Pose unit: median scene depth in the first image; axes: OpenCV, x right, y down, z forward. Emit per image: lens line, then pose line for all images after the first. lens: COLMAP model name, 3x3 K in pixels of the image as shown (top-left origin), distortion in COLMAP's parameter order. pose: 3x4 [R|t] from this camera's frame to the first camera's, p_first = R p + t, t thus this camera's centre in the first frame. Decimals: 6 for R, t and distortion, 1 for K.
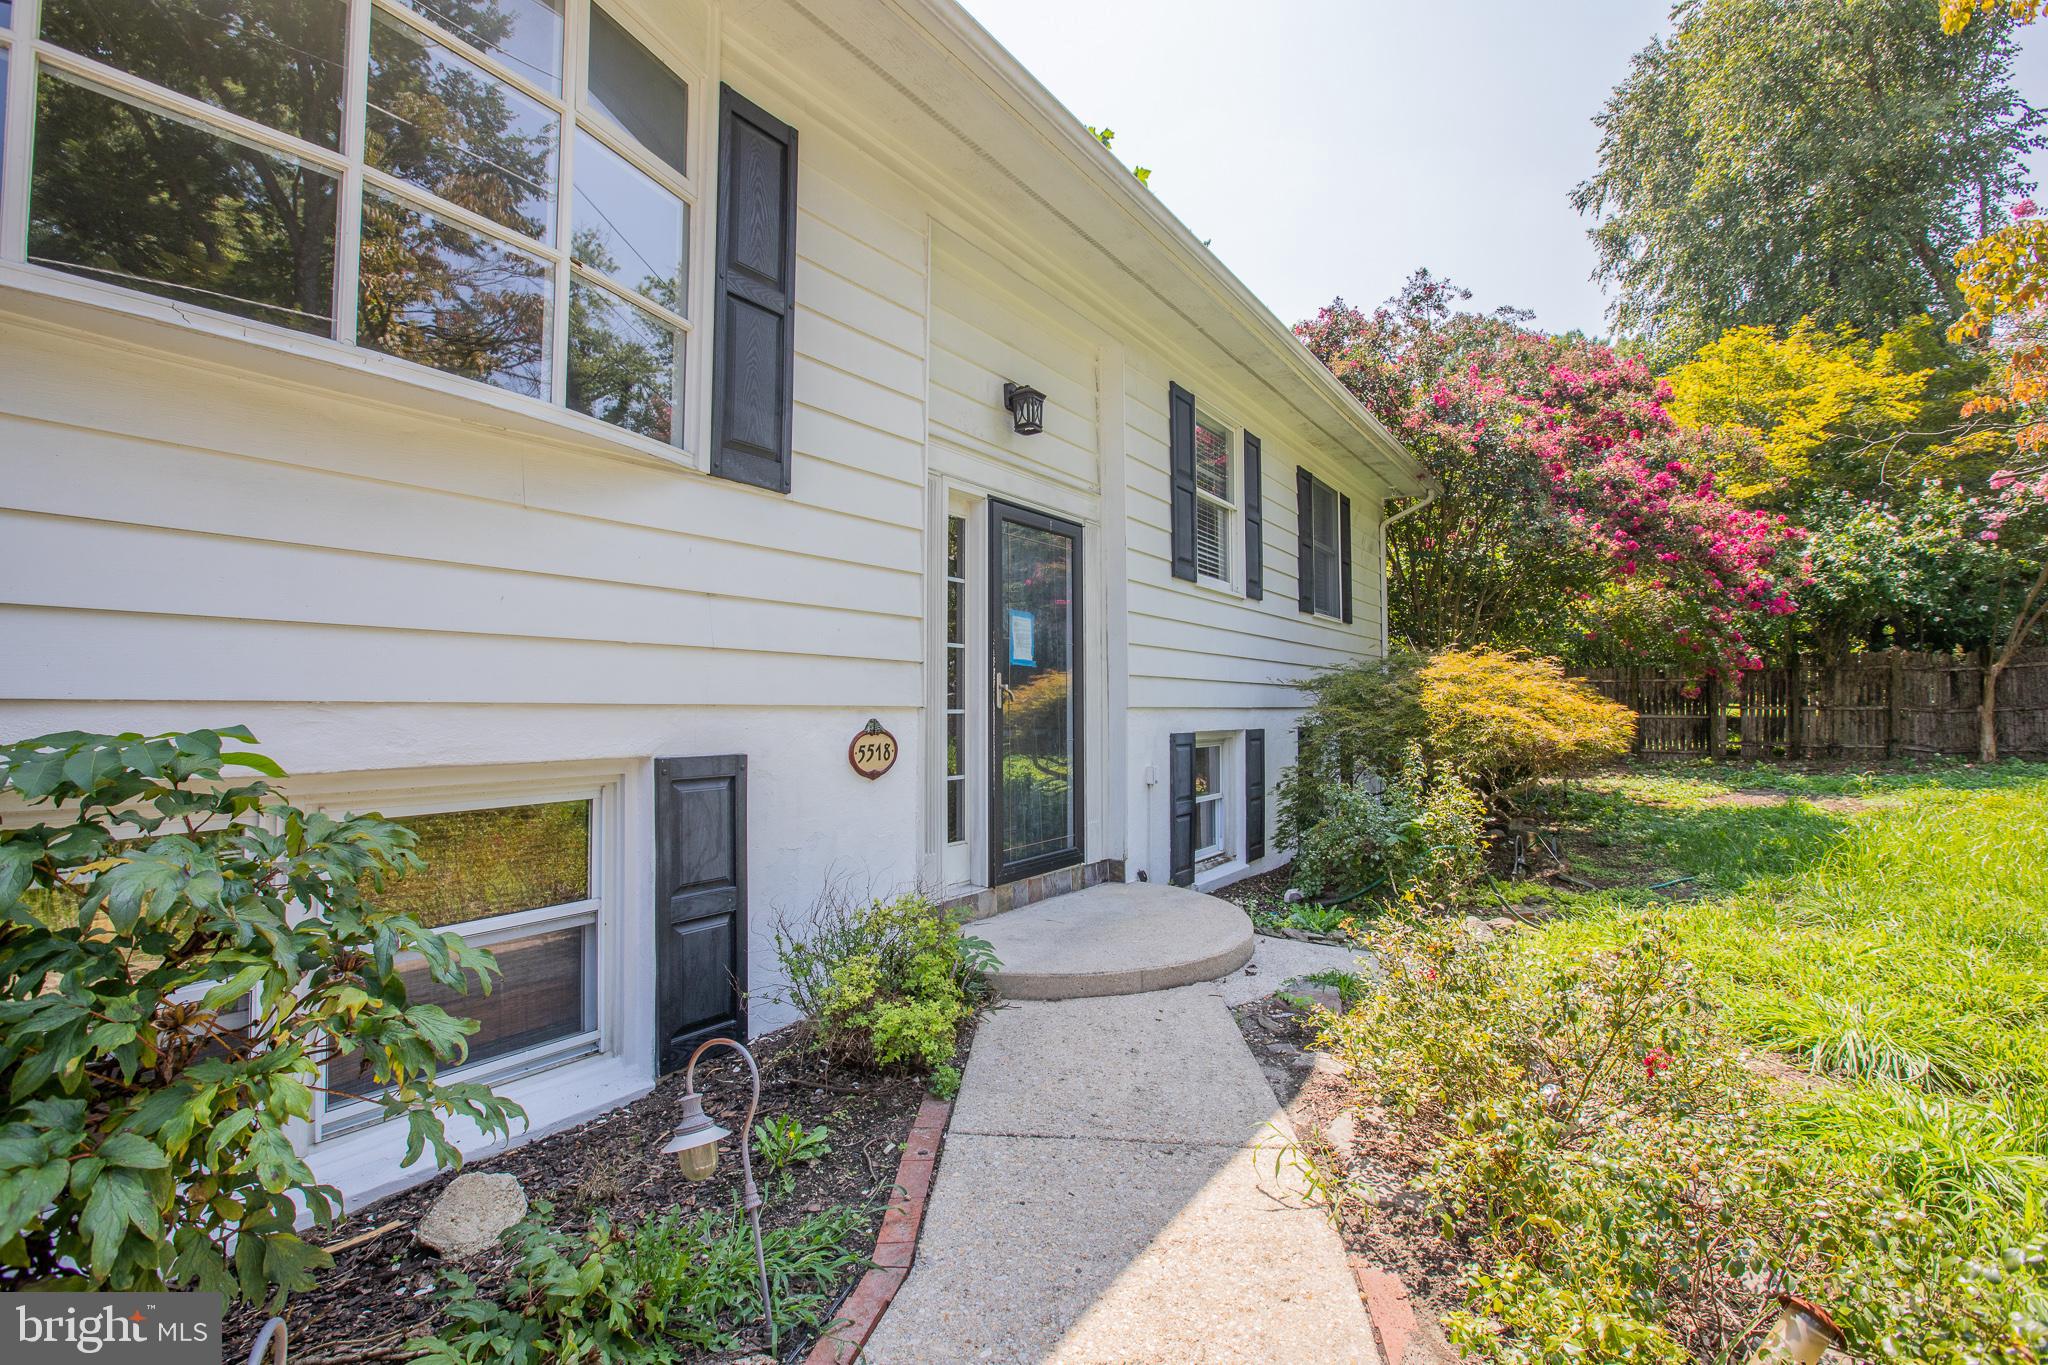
lens RADIAL K [[946.2, 0, 1013.6], [0, 946.2, 670.7], [0, 0, 1]] dist [-0.030260, 0.000841]
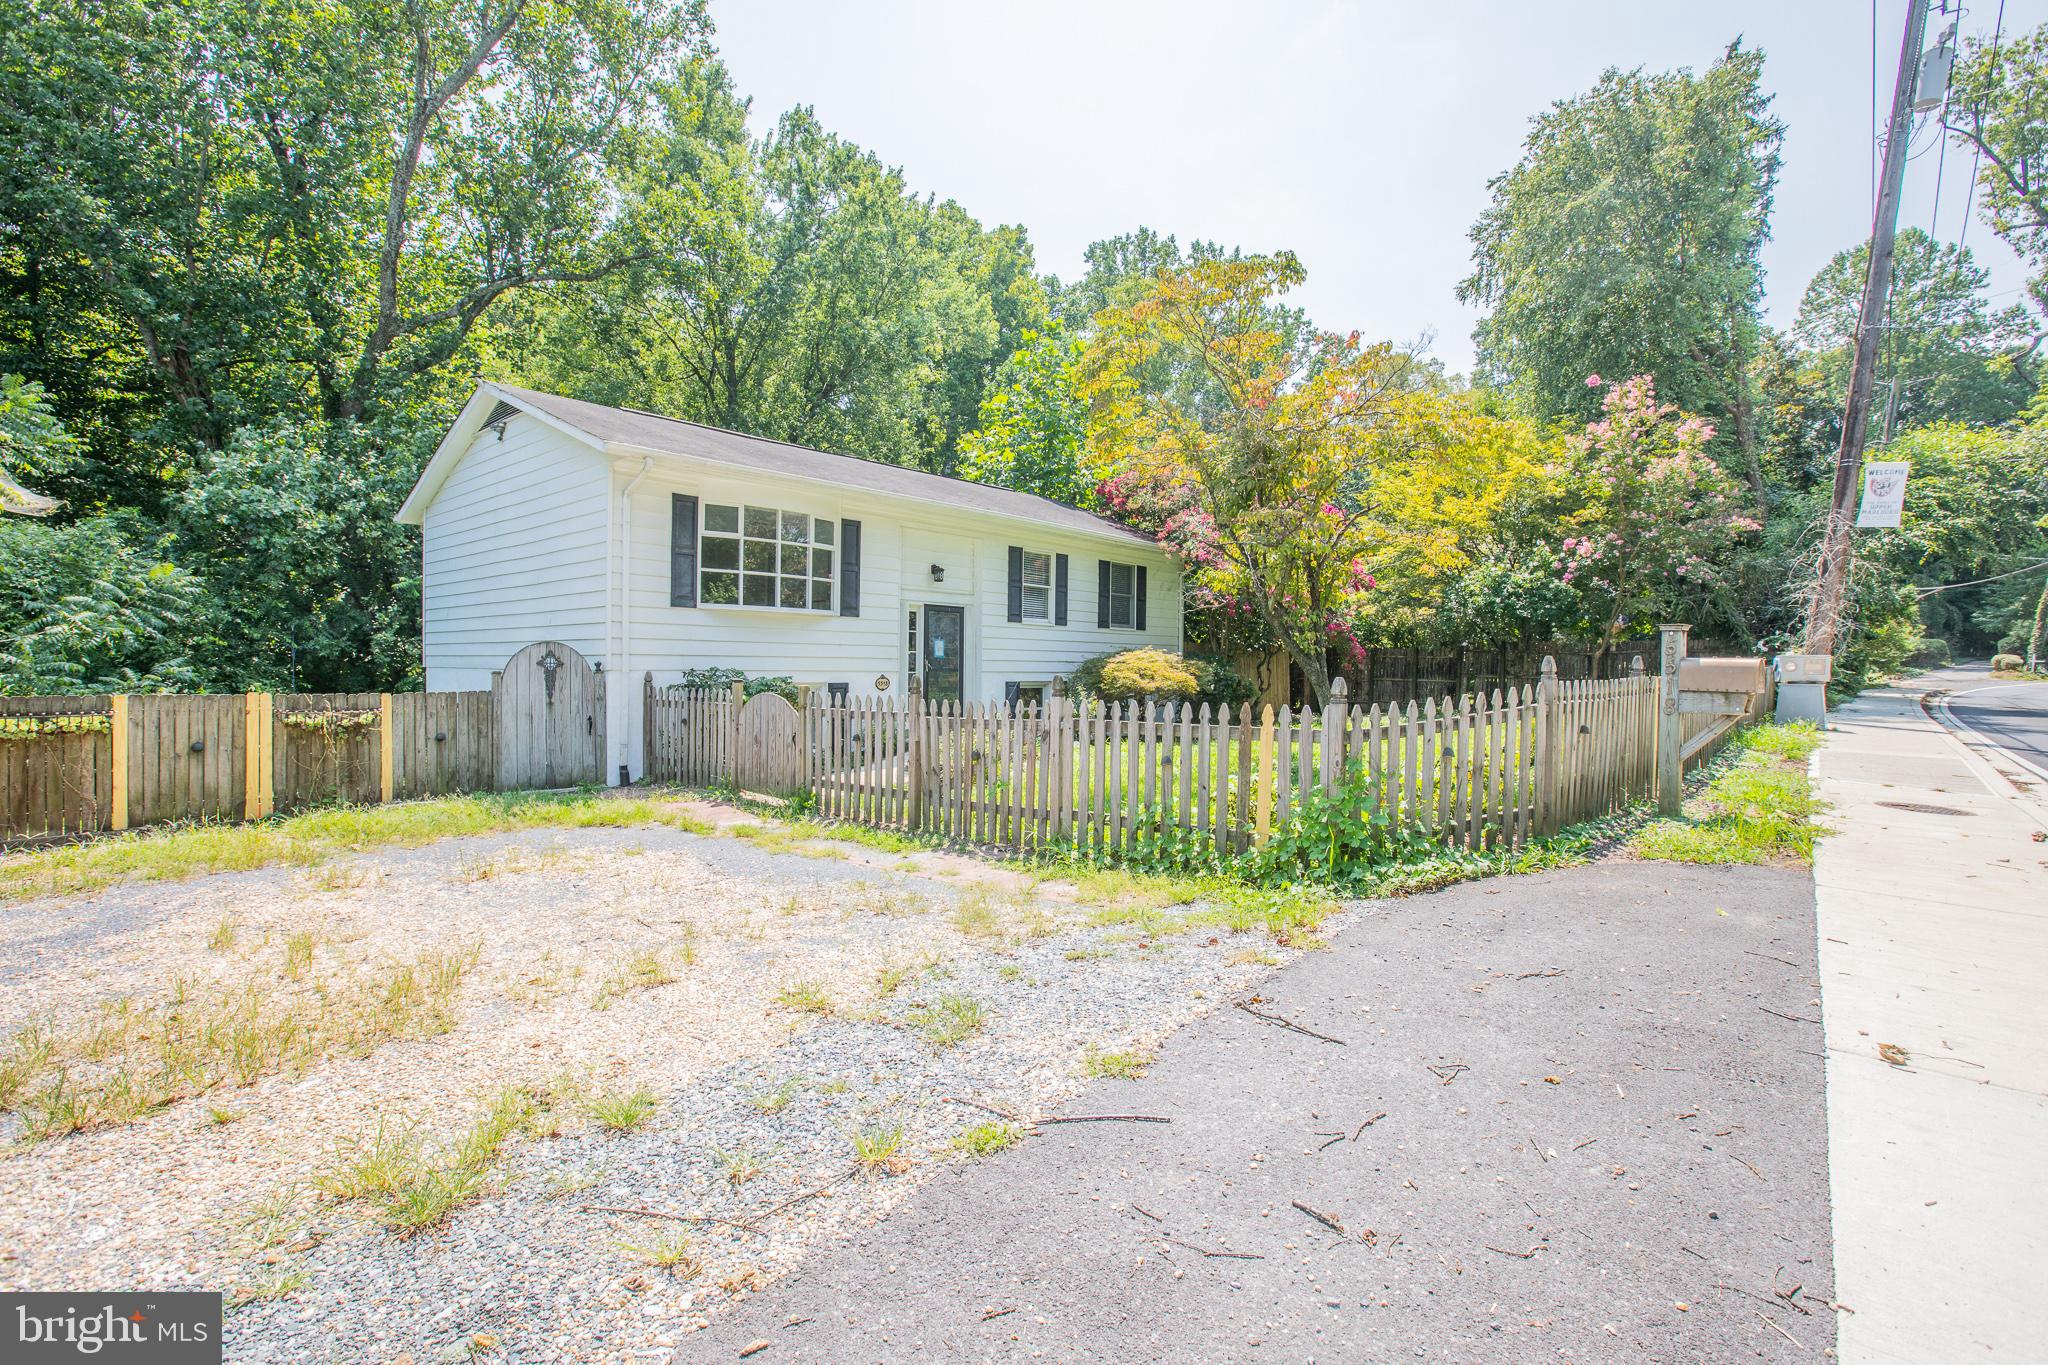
lens RADIAL K [[946.2, 0, 1013.6], [0, 946.2, 670.7], [0, 0, 1]] dist [-0.030260, 0.000841]
pose [[0.994170, 0.014211, -0.106879, 0.630042], [-0.009375, 0.998915, 0.045613, -0.113691], [0.107411, -0.044345, 0.993225, -2.173031]]
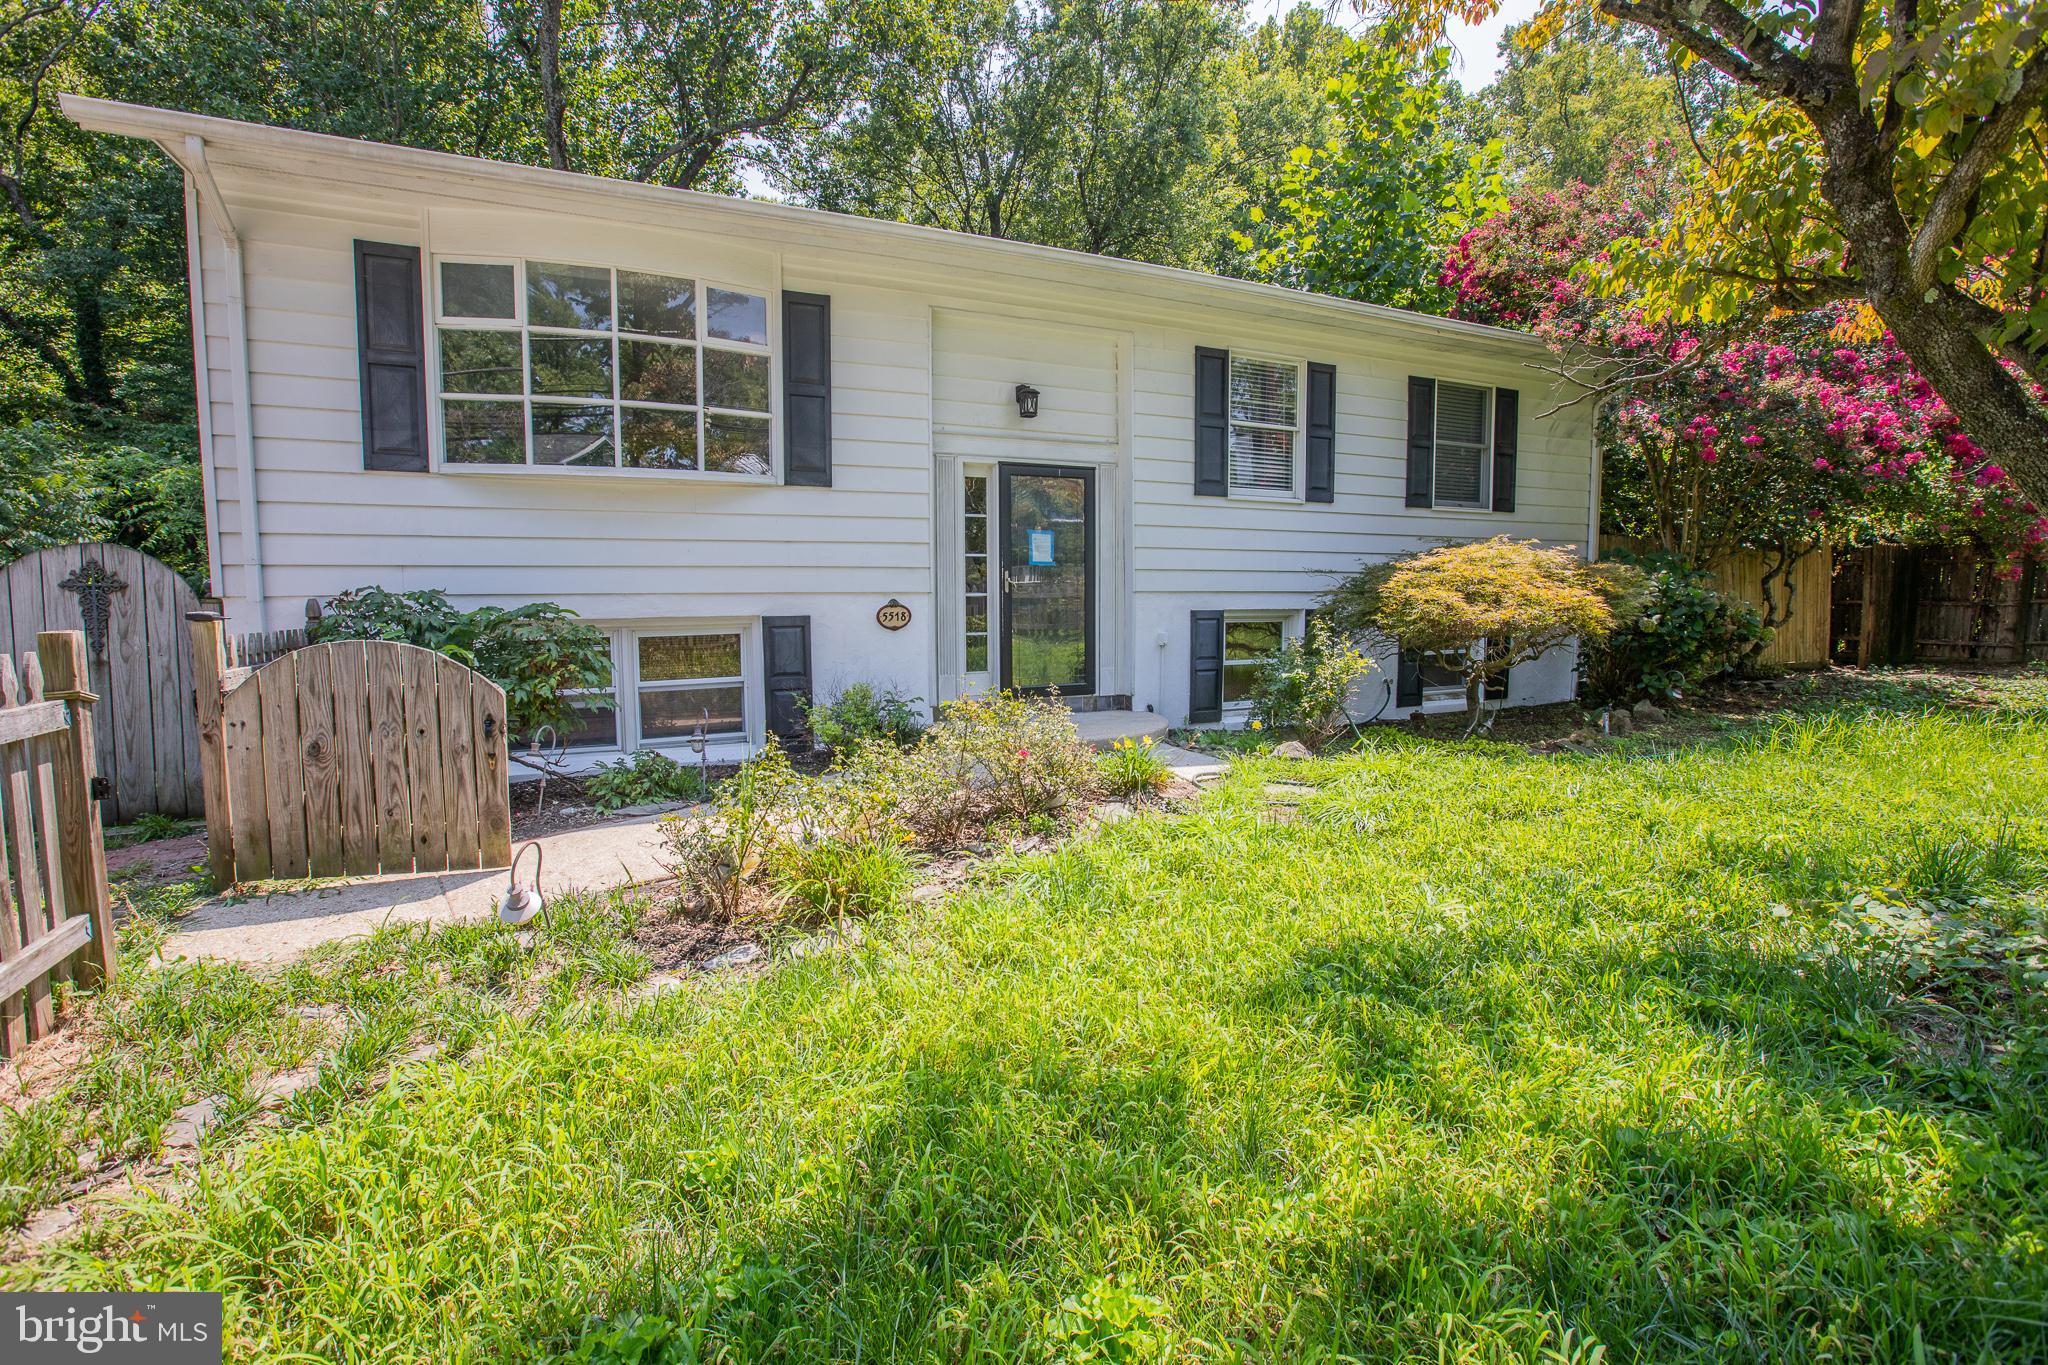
lens RADIAL K [[946.2, 0, 1013.6], [0, 946.2, 670.7], [0, 0, 1]] dist [-0.030260, 0.000841]
pose [[0.867034, 0.040230, -0.496623, 0.849759], [0.021679, 0.992745, 0.118268, -0.021183], [0.497778, -0.113309, 0.859871, -0.442736]]
